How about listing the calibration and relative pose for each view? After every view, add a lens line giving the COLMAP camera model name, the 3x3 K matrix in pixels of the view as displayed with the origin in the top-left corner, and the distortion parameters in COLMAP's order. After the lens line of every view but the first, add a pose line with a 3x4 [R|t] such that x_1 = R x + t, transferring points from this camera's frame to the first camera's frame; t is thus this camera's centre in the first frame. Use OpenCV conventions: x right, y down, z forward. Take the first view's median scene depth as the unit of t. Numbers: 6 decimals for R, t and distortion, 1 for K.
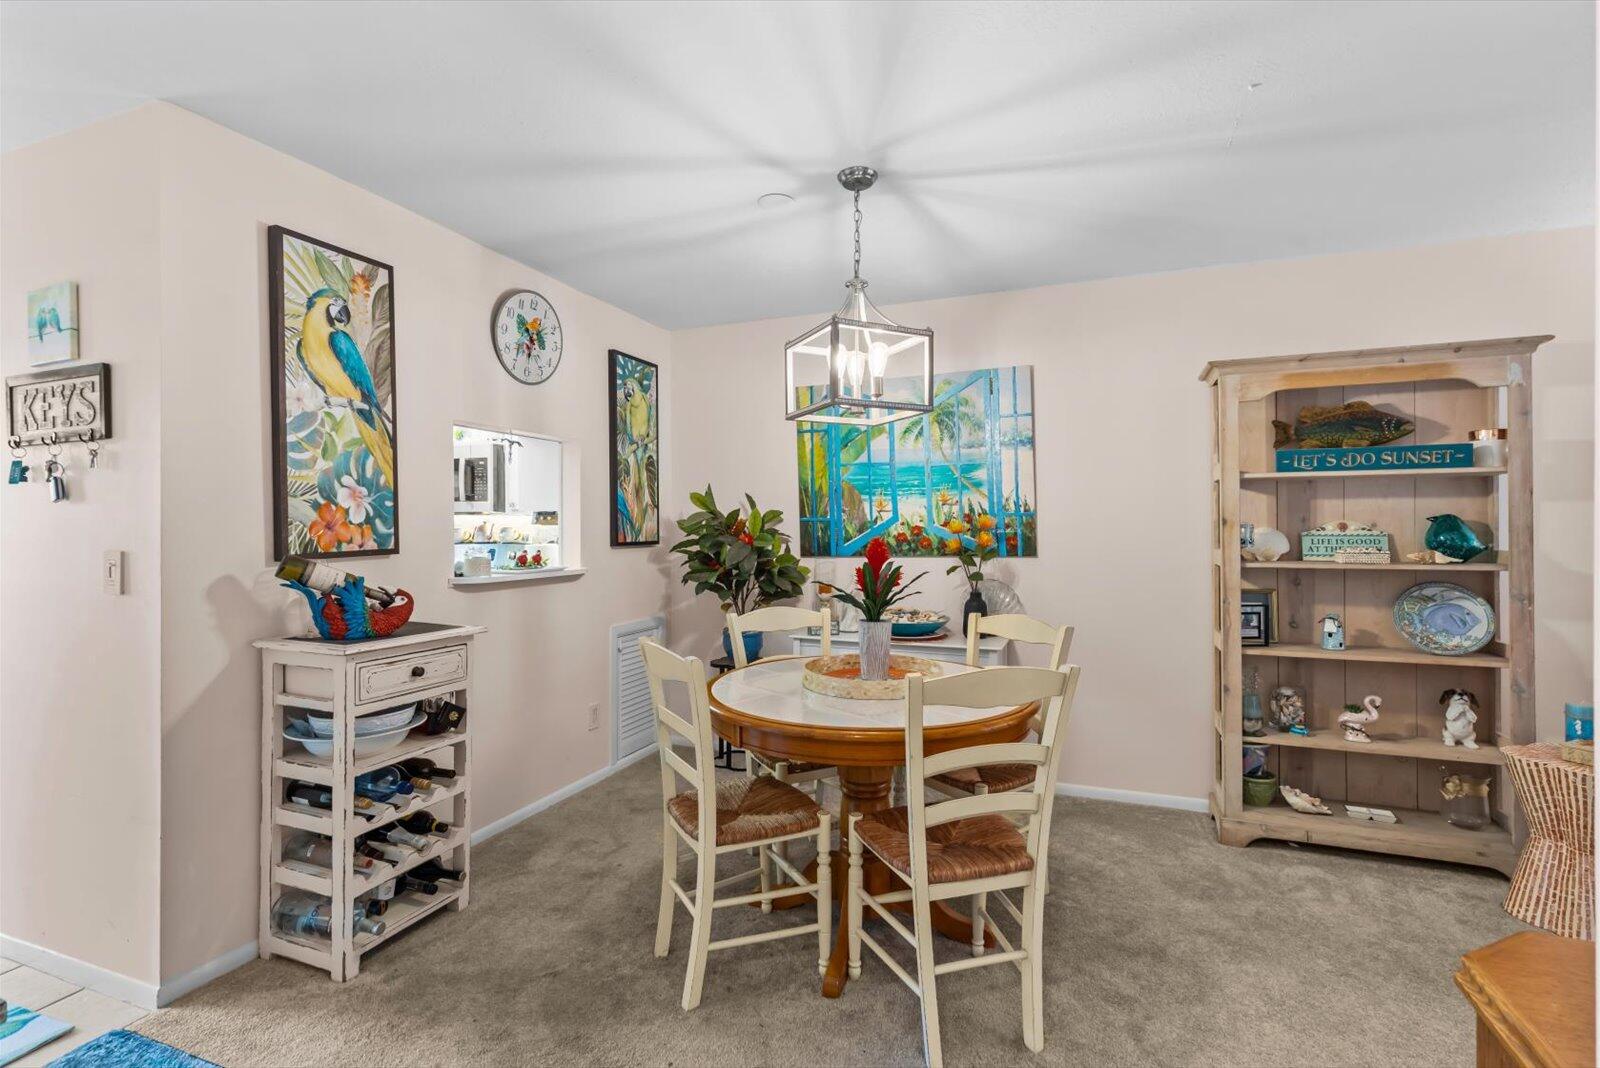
lens RADIAL K [[738.7, 0, 801.6], [0, 738.7, 520.5], [0, 0, 1]] dist [-0.001187, -0.000647]
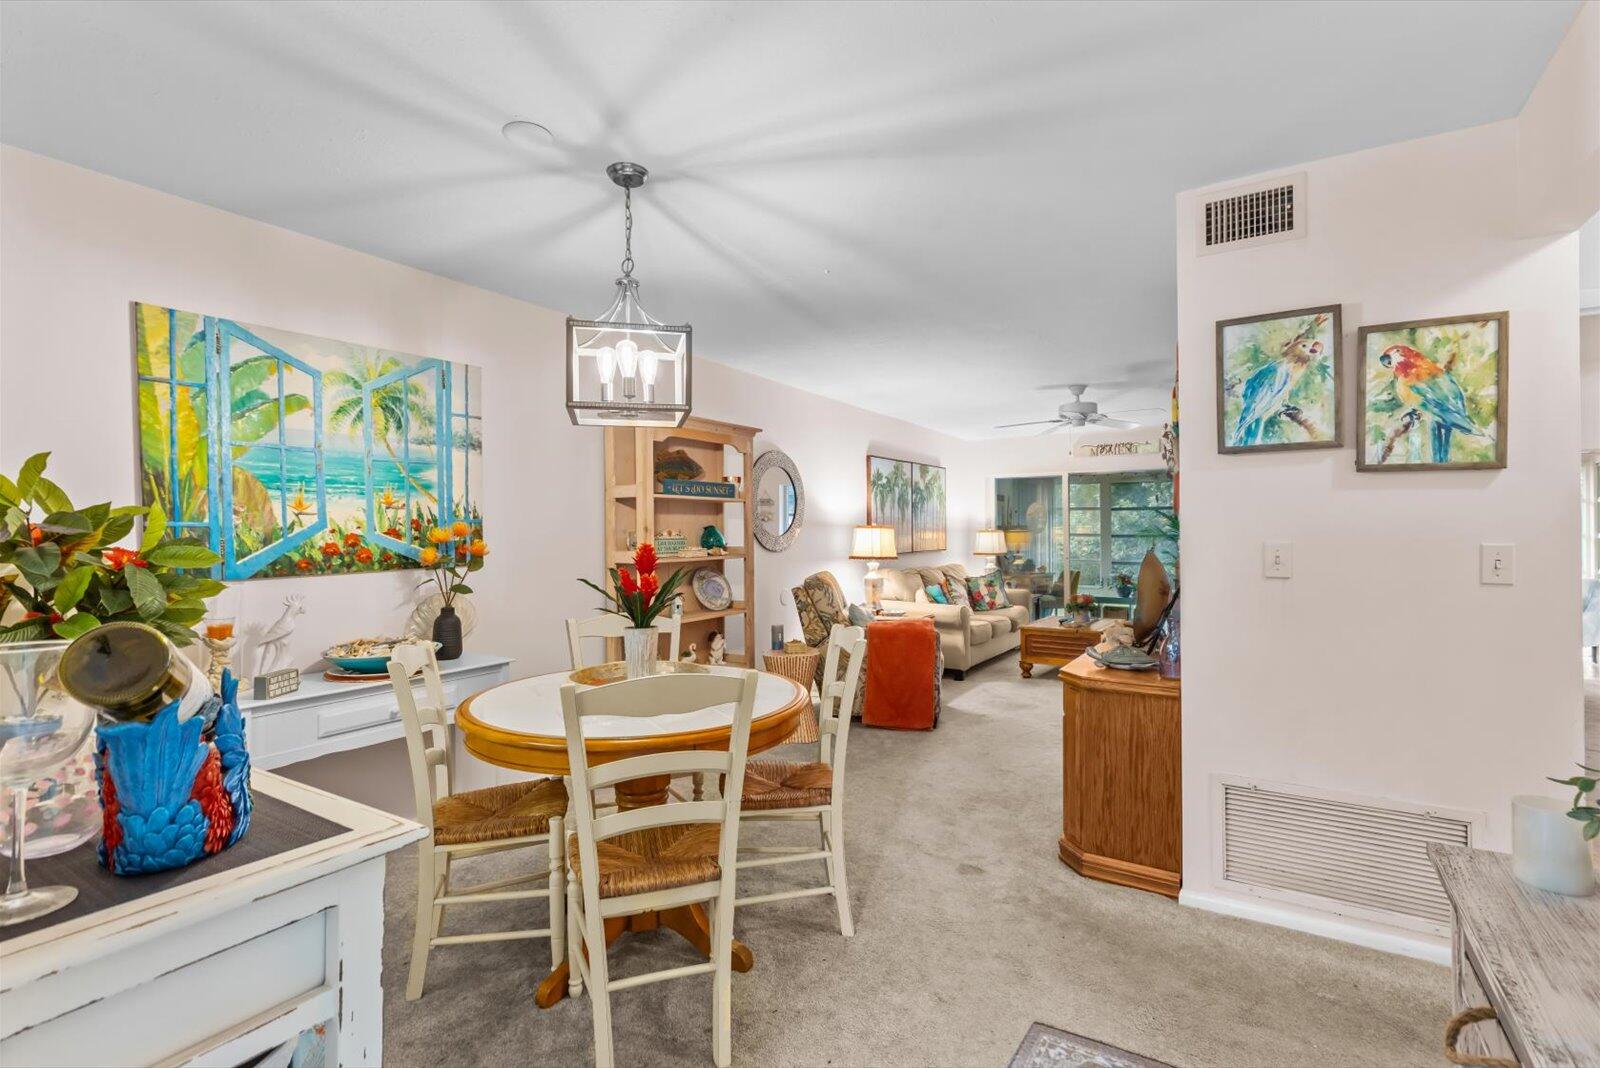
lens RADIAL K [[738.7, 0, 821.5], [0, 738.7, 520.4], [0, 0, 1]] dist [-0.001187, -0.000647]
pose [[0.157155, 0.015238, 0.987456, -0.559225], [-0.002900, 0.999884, -0.014968, 0.003436], [-0.987570, -0.000511, 0.157181, 0.397255]]
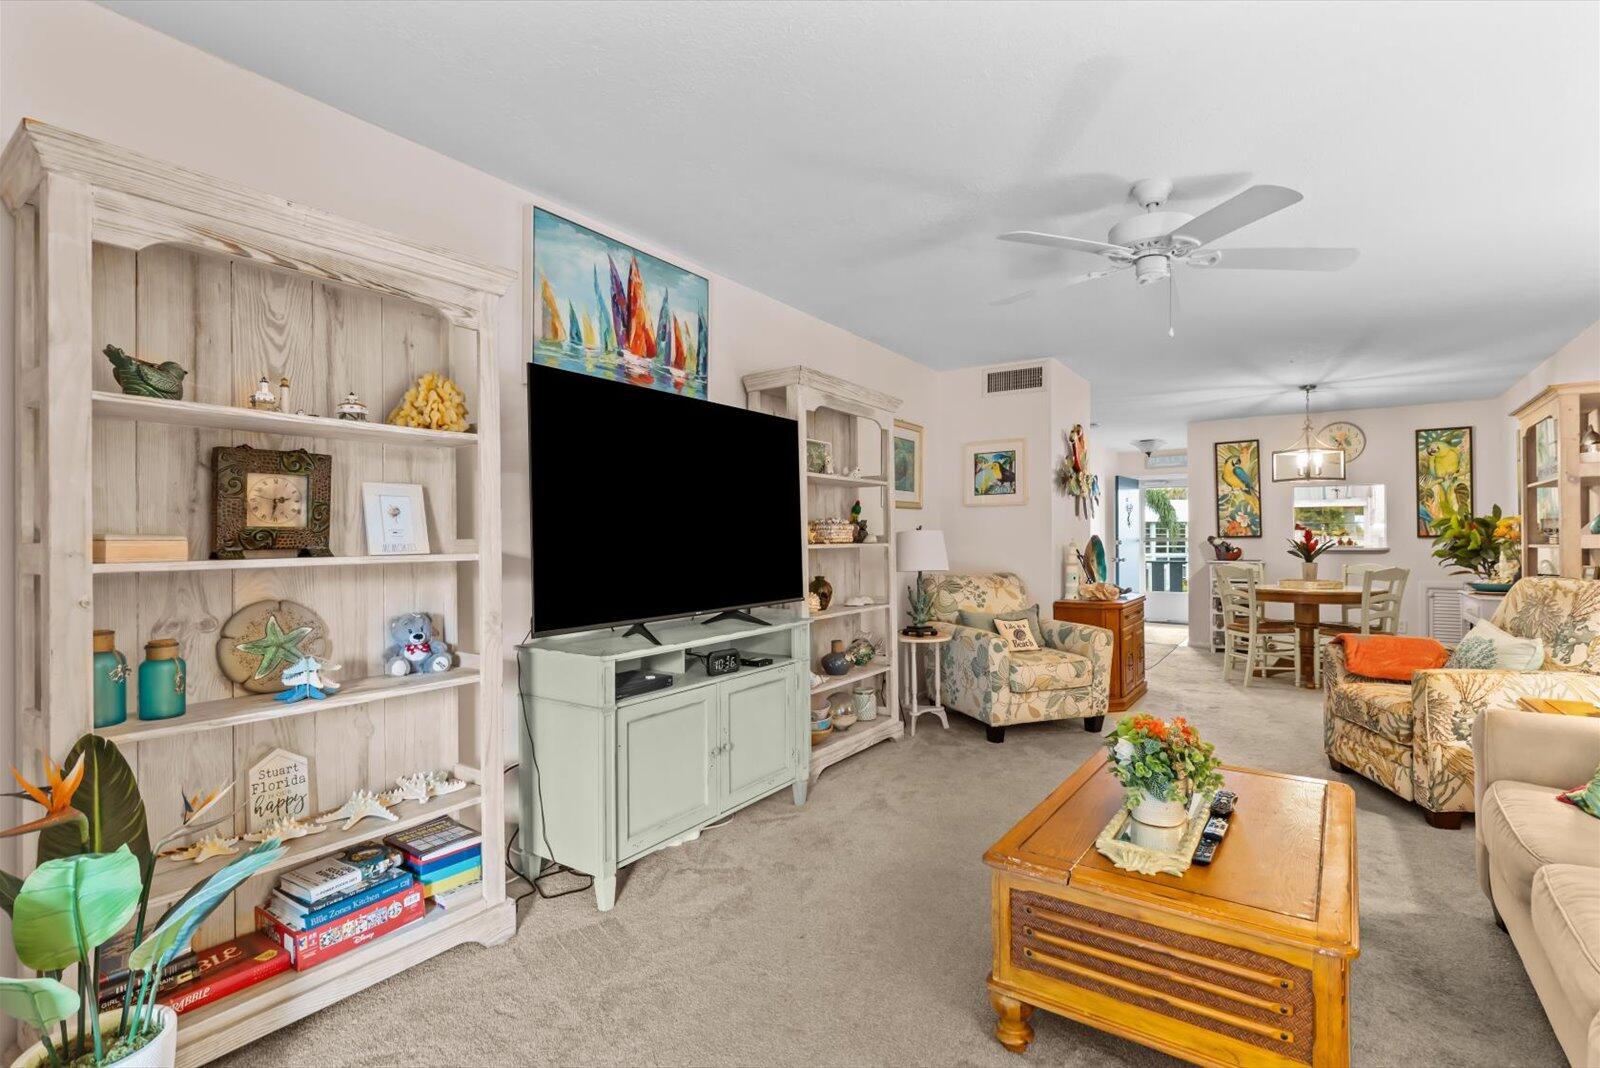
lens RADIAL K [[738.7, 0, 820.3], [0, 738.7, 529.5], [0, 0, 1]] dist [-0.001187, -0.000647]
pose [[-0.212150, -0.011497, -0.977169, 1.920674], [0.009336, 0.999861, -0.013791, 0.027864], [0.977192, -0.012049, -0.212014, -0.062919]]
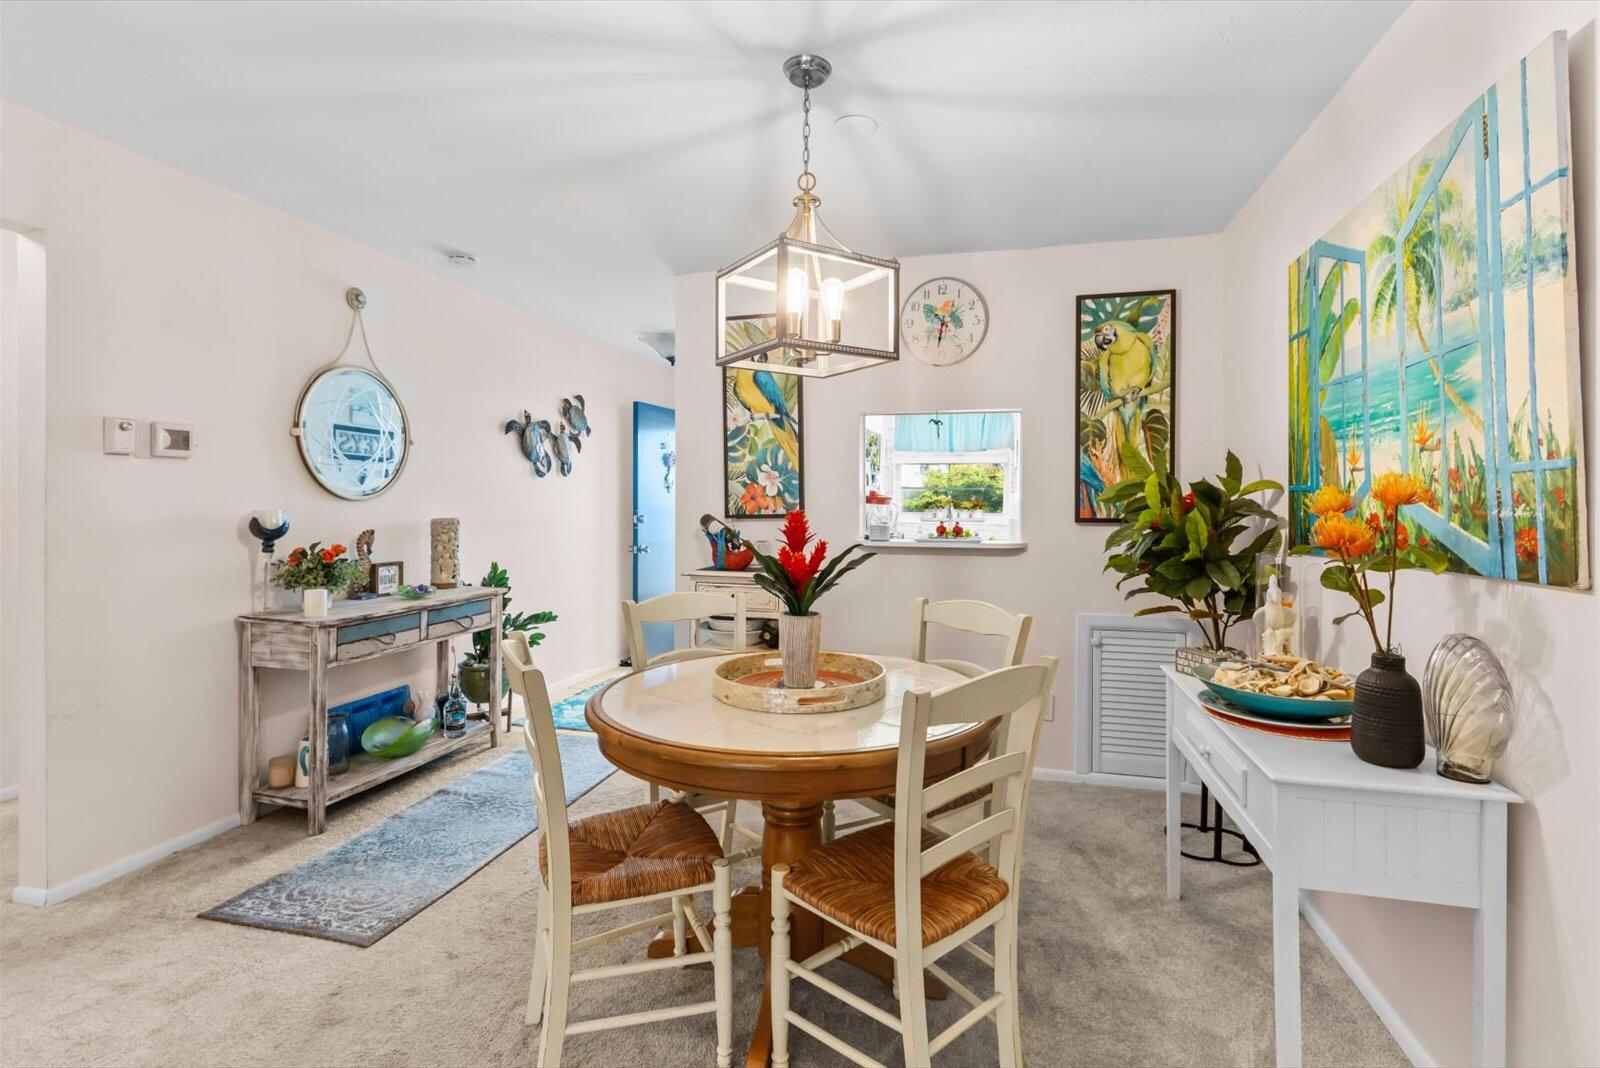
lens RADIAL K [[738.7, 0, 796.9], [0, 738.7, 505.5], [0, 0, 1]] dist [-0.001187, -0.000647]
pose [[0.115356, 0.009137, -0.993282, 0.594455], [0.002335, 0.999952, 0.009470, 0.006208], [0.993321, -0.003412, 0.115330, 0.594465]]
